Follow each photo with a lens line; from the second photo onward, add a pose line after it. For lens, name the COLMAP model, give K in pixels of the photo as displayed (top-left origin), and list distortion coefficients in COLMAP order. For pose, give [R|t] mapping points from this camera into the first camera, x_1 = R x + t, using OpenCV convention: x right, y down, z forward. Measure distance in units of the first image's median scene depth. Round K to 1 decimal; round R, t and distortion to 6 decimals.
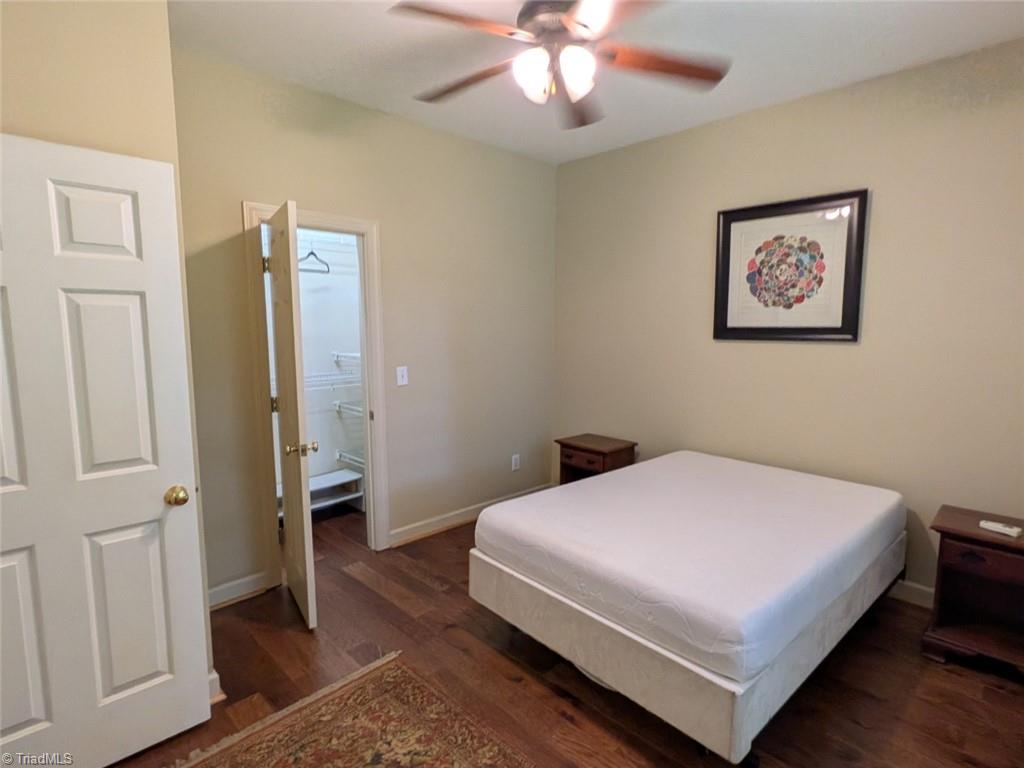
lens RADIAL K [[532.9, 0, 520.3], [0, 532.9, 385.1], [0, 0, 1]] dist [0.004691, 0.001379]
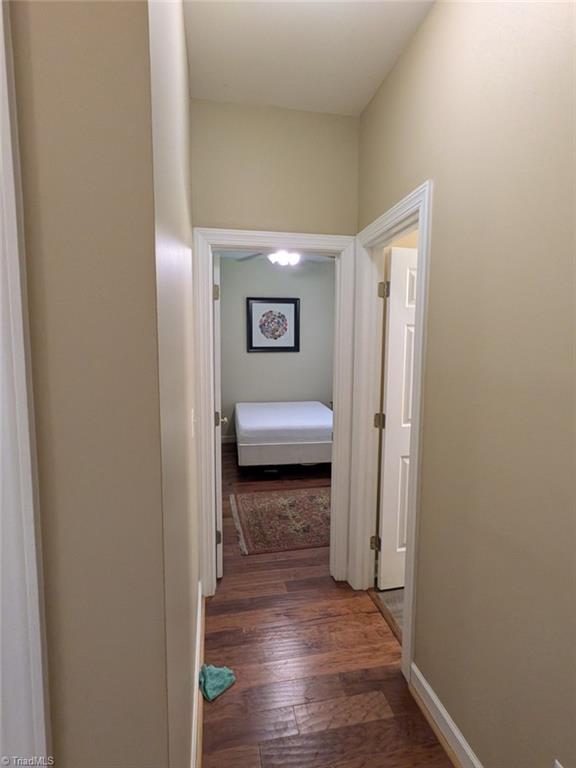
lens RADIAL K [[399.7, 0, 285.0], [0, 399.7, 385.1], [0, 0, 1]] dist [0.004691, 0.001379]
pose [[0.558655, -0.079053, 0.825624, -1.086580], [0.094664, 0.995020, 0.031219, 0.018986], [-0.823981, 0.060716, 0.563356, -0.104366]]
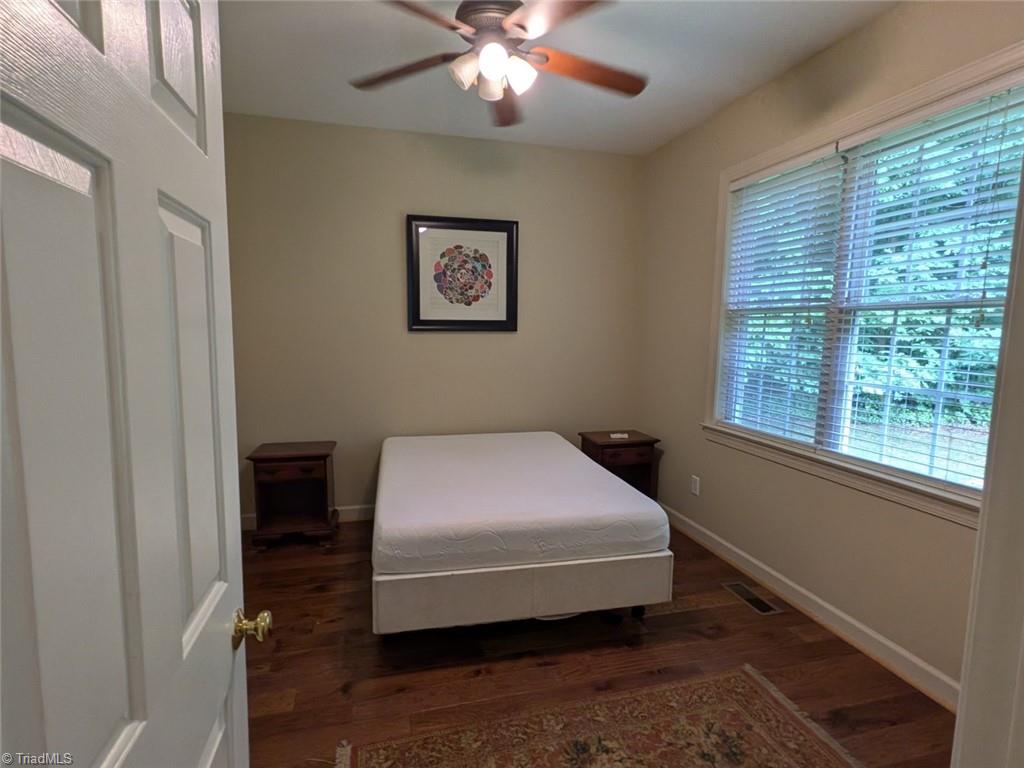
lens RADIAL K [[532.9, 0, 518.5], [0, 532.9, 387.2], [0, 0, 1]] dist [0.004691, 0.001379]
pose [[0.491954, -0.095988, 0.865314, -0.541260], [0.089477, 0.994215, 0.059416, -0.017493], [-0.866011, 0.048195, 0.497697, 0.293583]]
